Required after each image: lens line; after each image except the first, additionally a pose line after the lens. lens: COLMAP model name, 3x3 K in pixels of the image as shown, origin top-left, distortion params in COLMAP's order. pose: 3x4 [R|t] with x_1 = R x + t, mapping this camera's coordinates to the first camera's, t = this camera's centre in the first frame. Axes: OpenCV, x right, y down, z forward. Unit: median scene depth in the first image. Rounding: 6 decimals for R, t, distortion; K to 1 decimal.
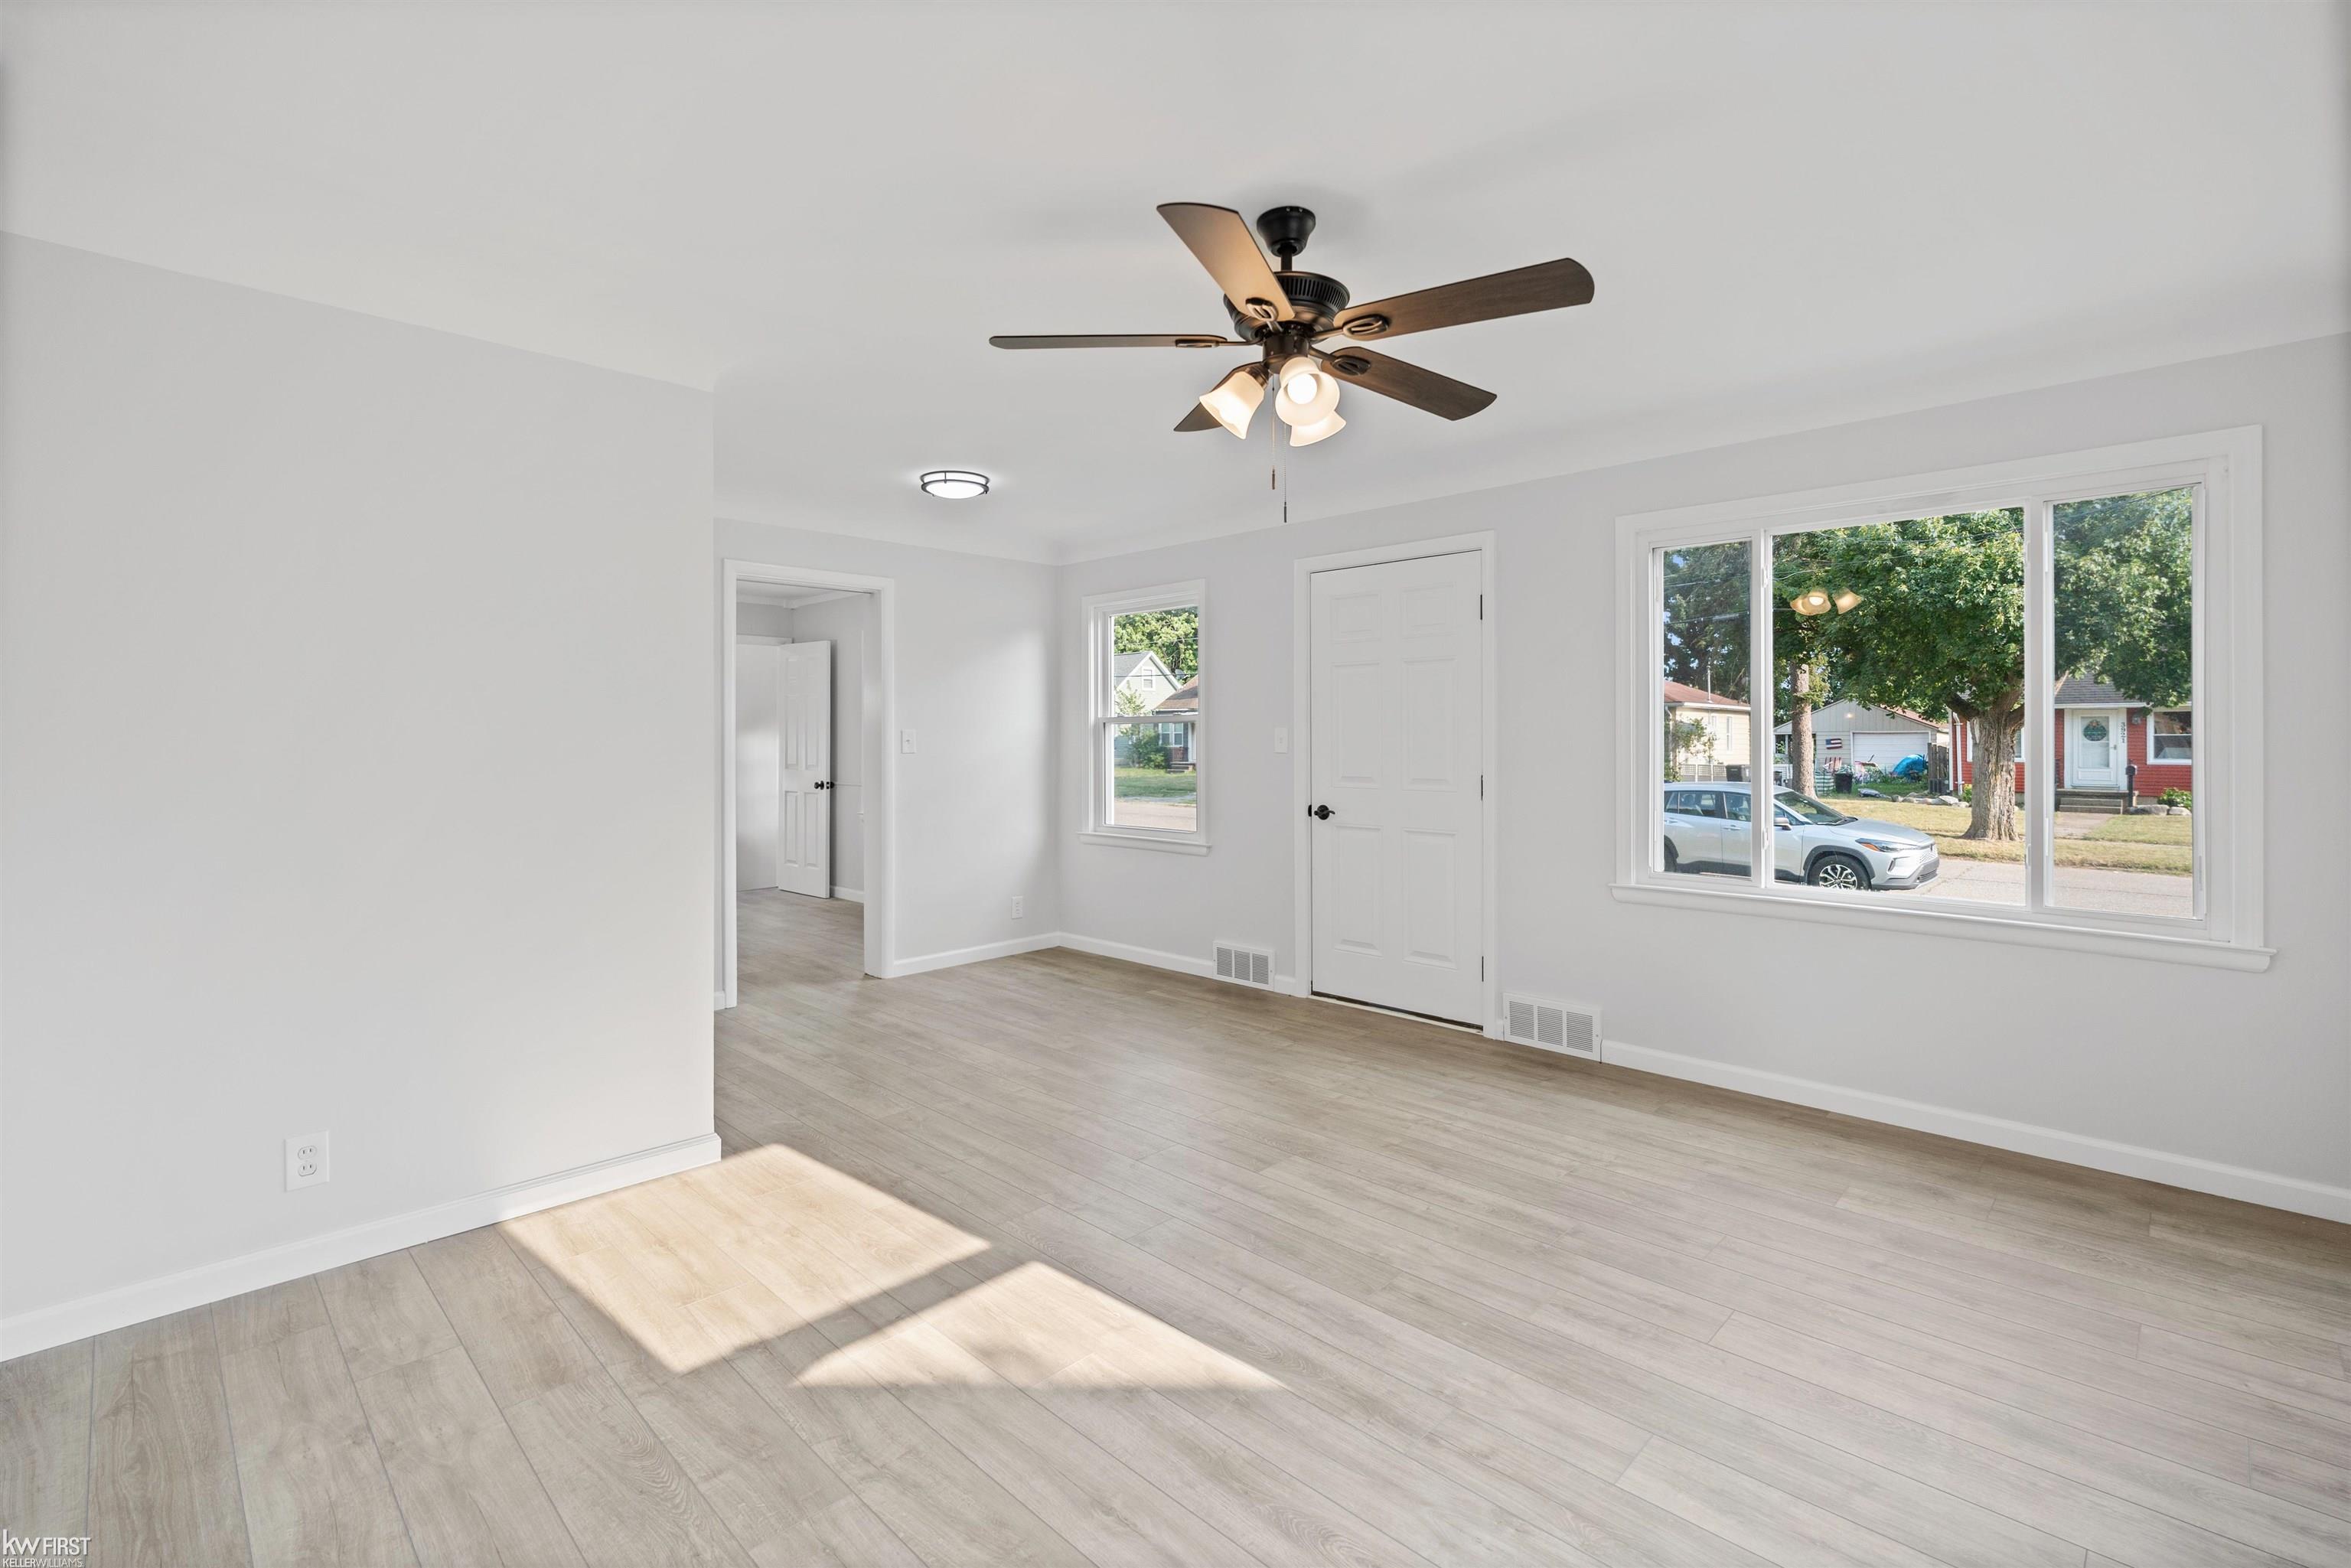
lens RADIAL K [[1071.6, 0, 1184.6], [0, 1071.6, 734.0], [0, 0, 1]] dist [-0.003379, -0.000065]
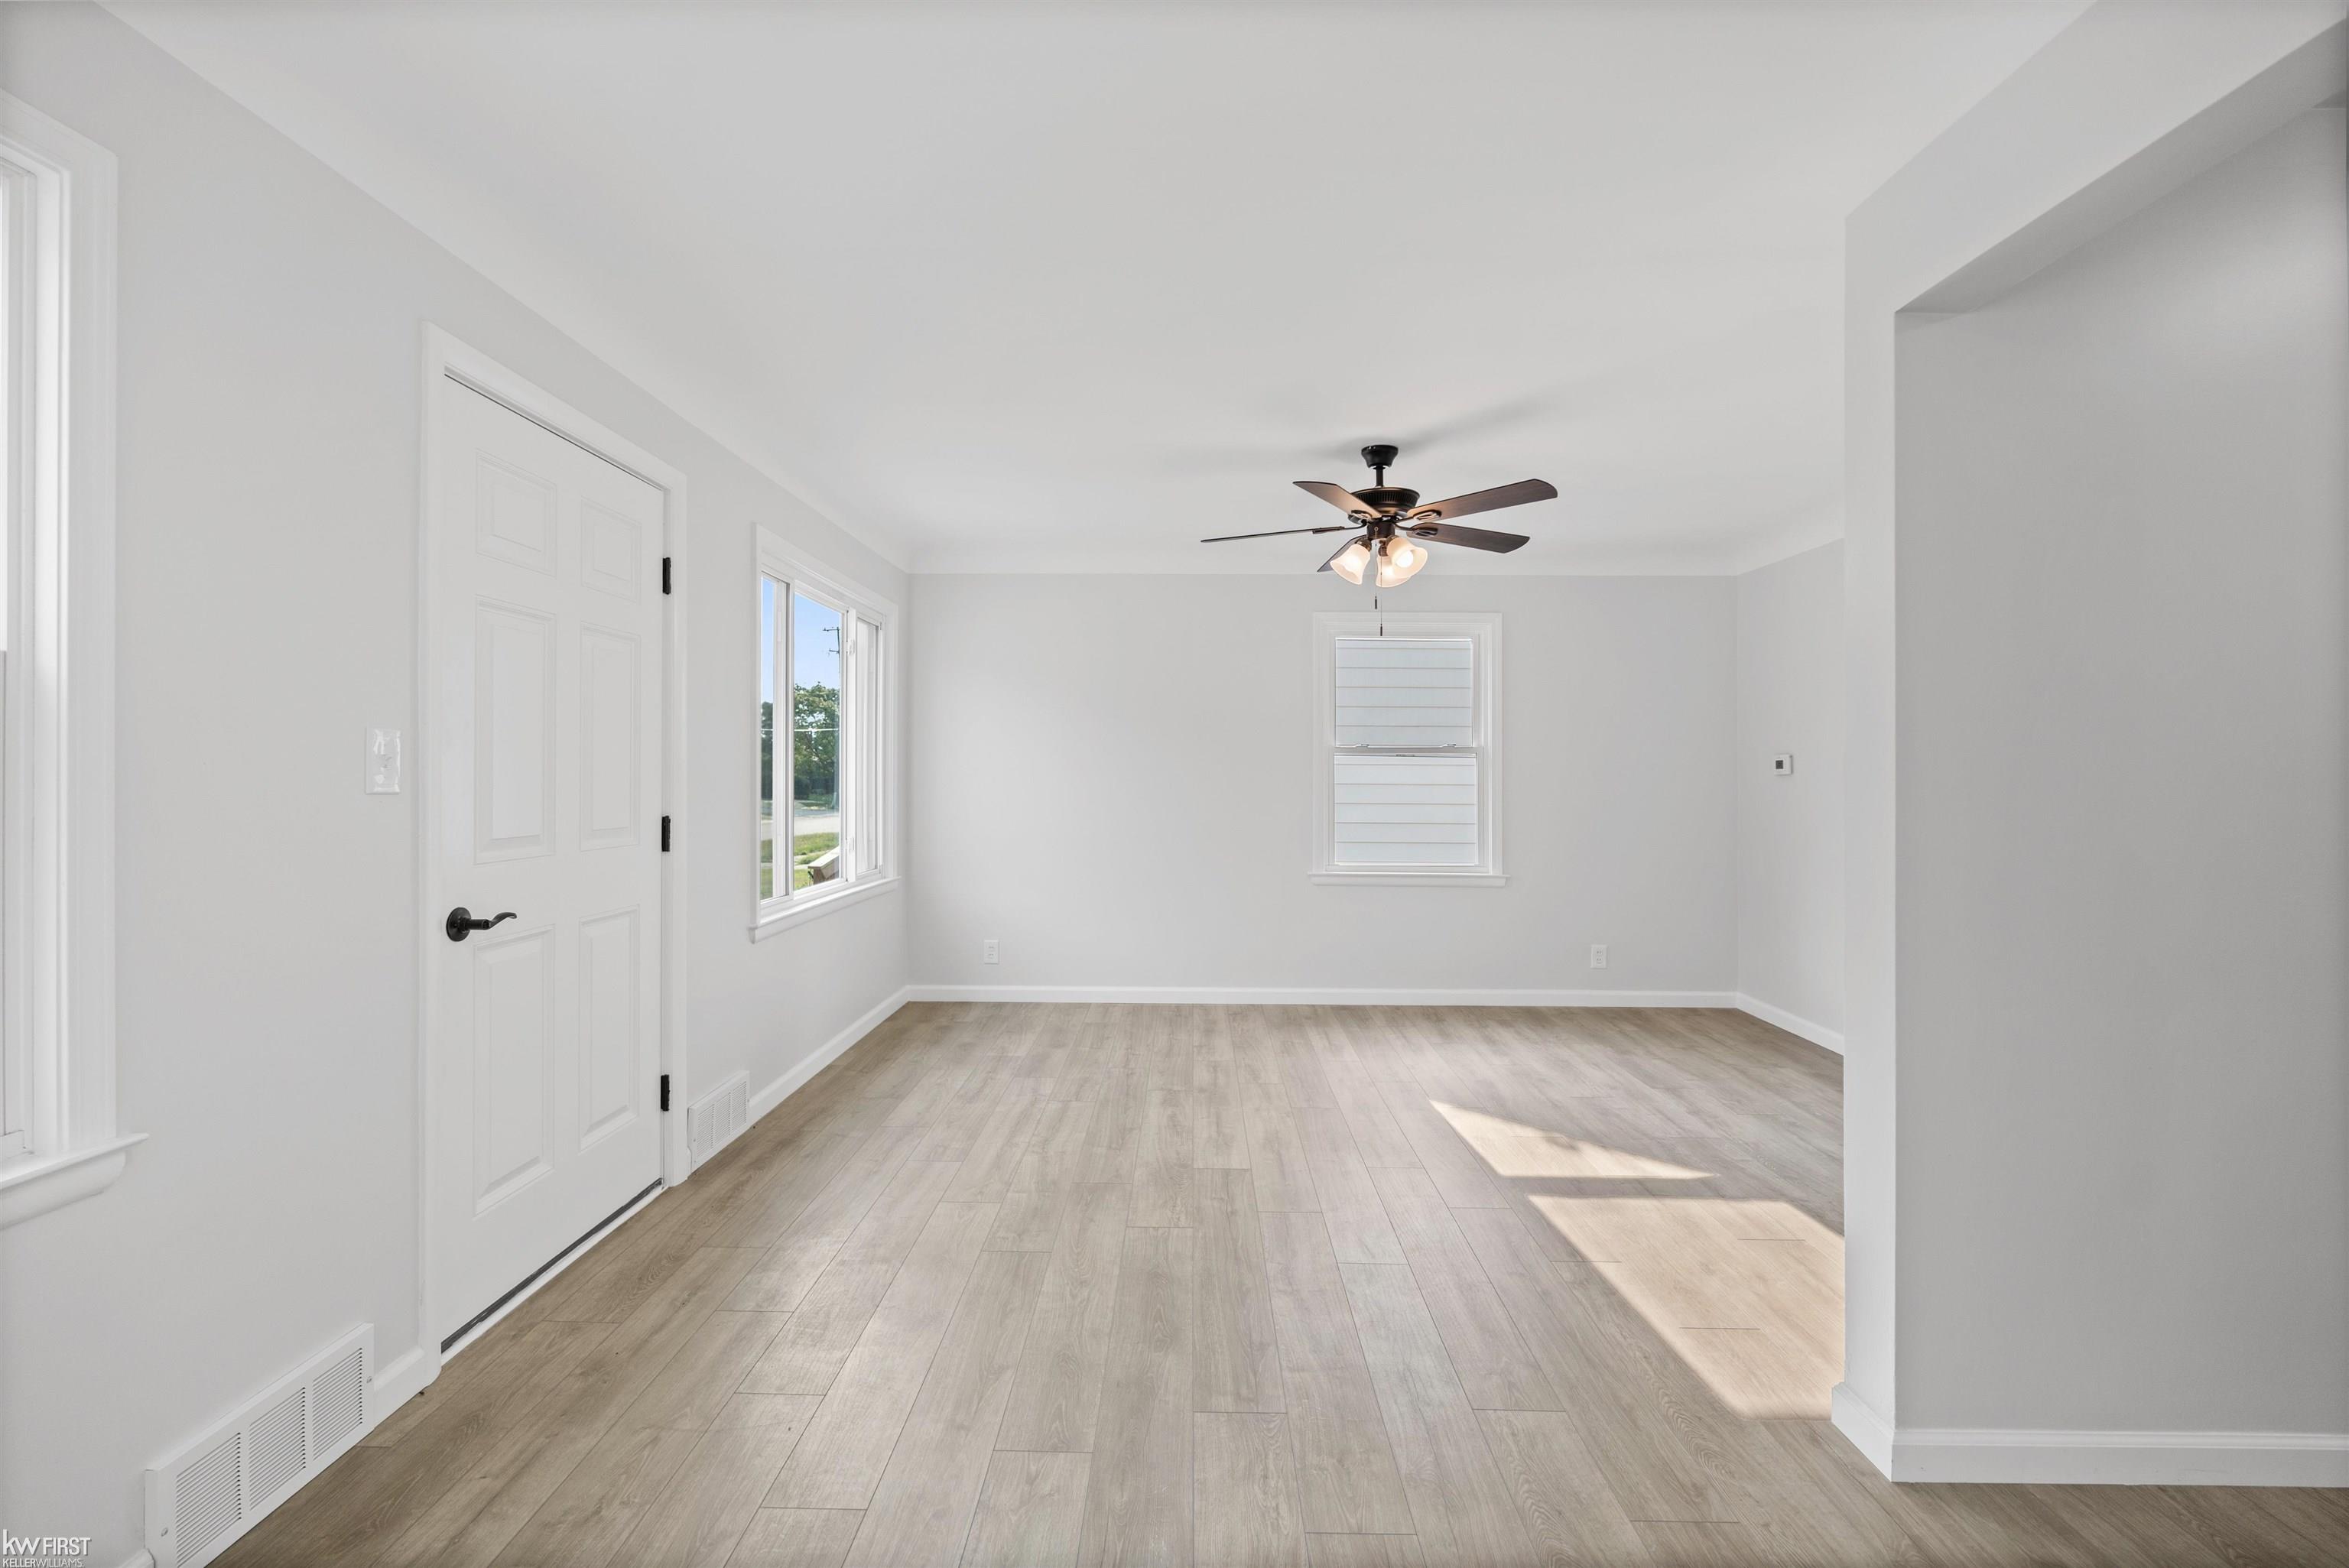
lens RADIAL K [[1007.0, 0, 1174.5], [0, 1007.0, 784.0], [0, 0, 1]] dist [-0.001727, -0.000085]
pose [[-0.684143, -0.006181, 0.729322, -0.637897], [-0.006092, 0.999978, 0.002761, 0.019314], [-0.729323, -0.002554, -0.684165, 1.806758]]
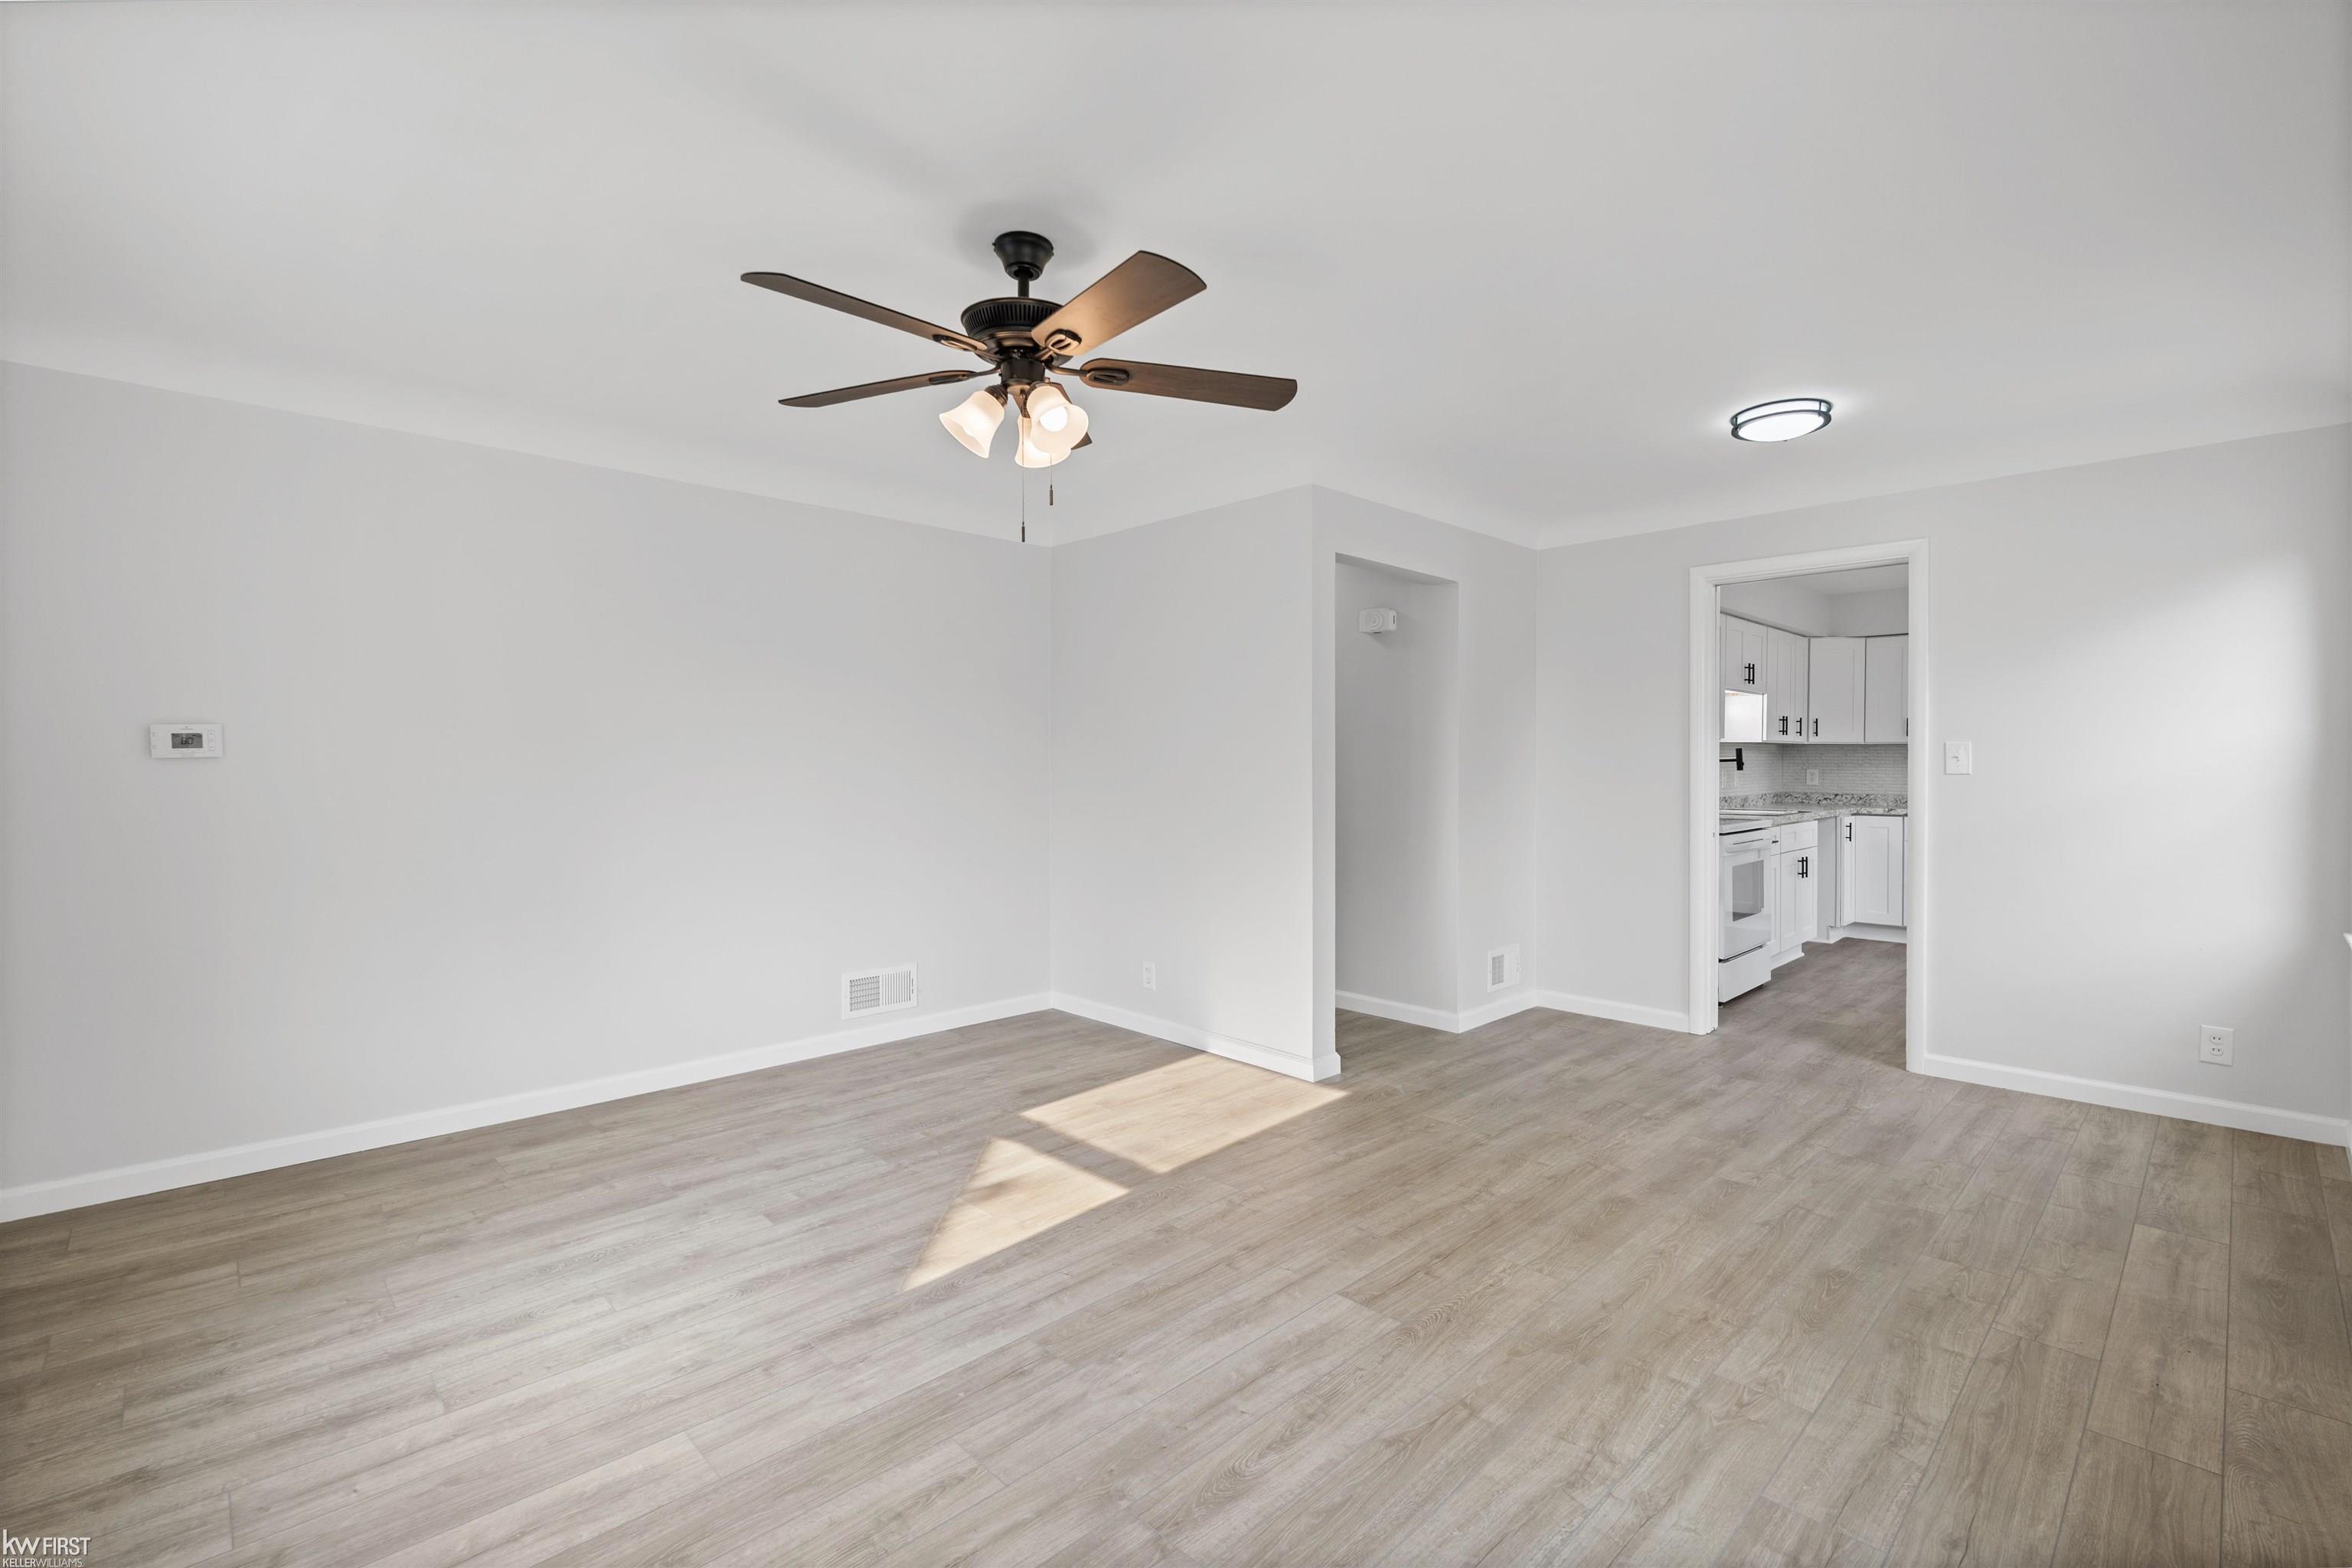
lens RADIAL K [[1039.2, 0, 1176.0], [0, 1039.2, 784.0], [0, 0, 1]] dist [-0.005225, 0.000113]
pose [[-0.038122, 0.024144, -0.998981, 0.867689], [0.005491, 0.999698, 0.023952, 0.008068], [0.999258, -0.004572, -0.038243, 0.939458]]
